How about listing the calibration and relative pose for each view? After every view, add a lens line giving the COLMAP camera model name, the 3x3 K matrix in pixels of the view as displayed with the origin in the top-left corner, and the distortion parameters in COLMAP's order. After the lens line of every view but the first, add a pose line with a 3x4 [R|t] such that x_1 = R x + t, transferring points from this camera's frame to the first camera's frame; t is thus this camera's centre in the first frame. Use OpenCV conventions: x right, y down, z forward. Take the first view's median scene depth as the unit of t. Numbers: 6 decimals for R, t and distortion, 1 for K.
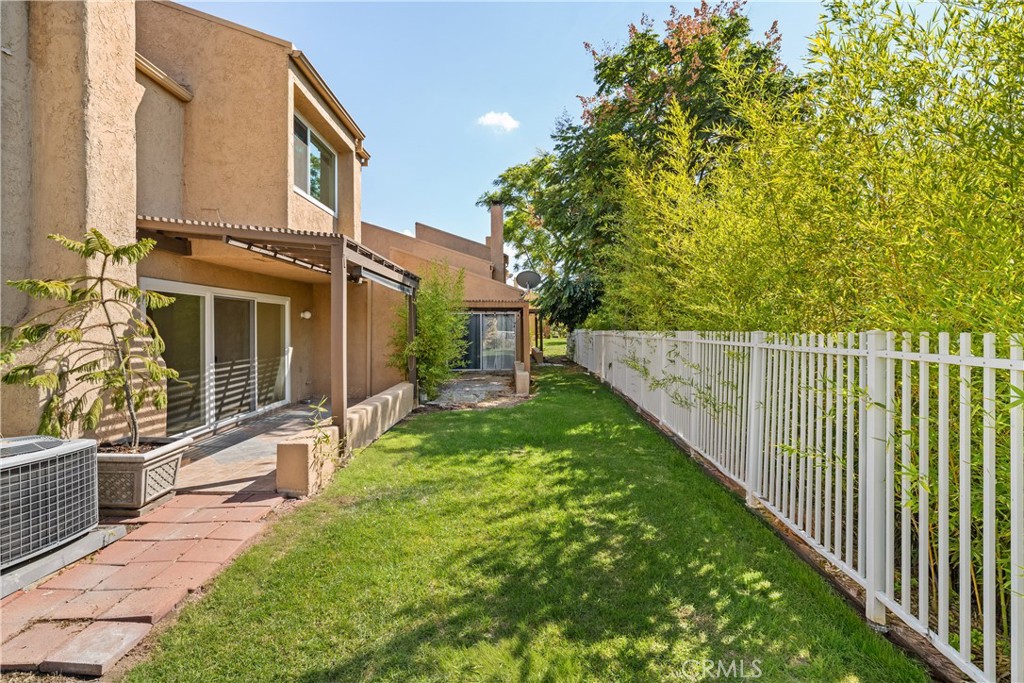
lens RADIAL K [[462.3, 0, 512.5], [0, 462.3, 329.7], [0, 0, 1]] dist [-0.001817, -0.001021]
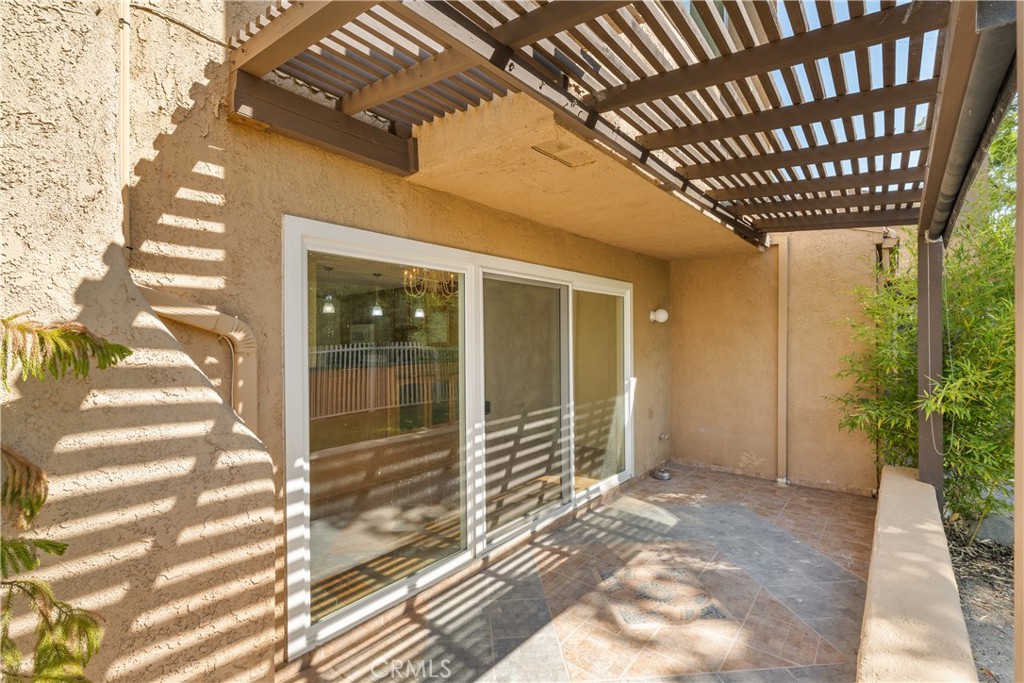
lens RADIAL K [[489.4, 0, 512.0], [0, 489.4, 341.5], [0, 0, 1]] dist [-0.000305, -0.000113]
pose [[0.783300, -0.000236, -0.621644, -0.343189], [0.004956, 0.999971, 0.005866, -0.009540], [0.621624, -0.007676, 0.783278, 0.678642]]
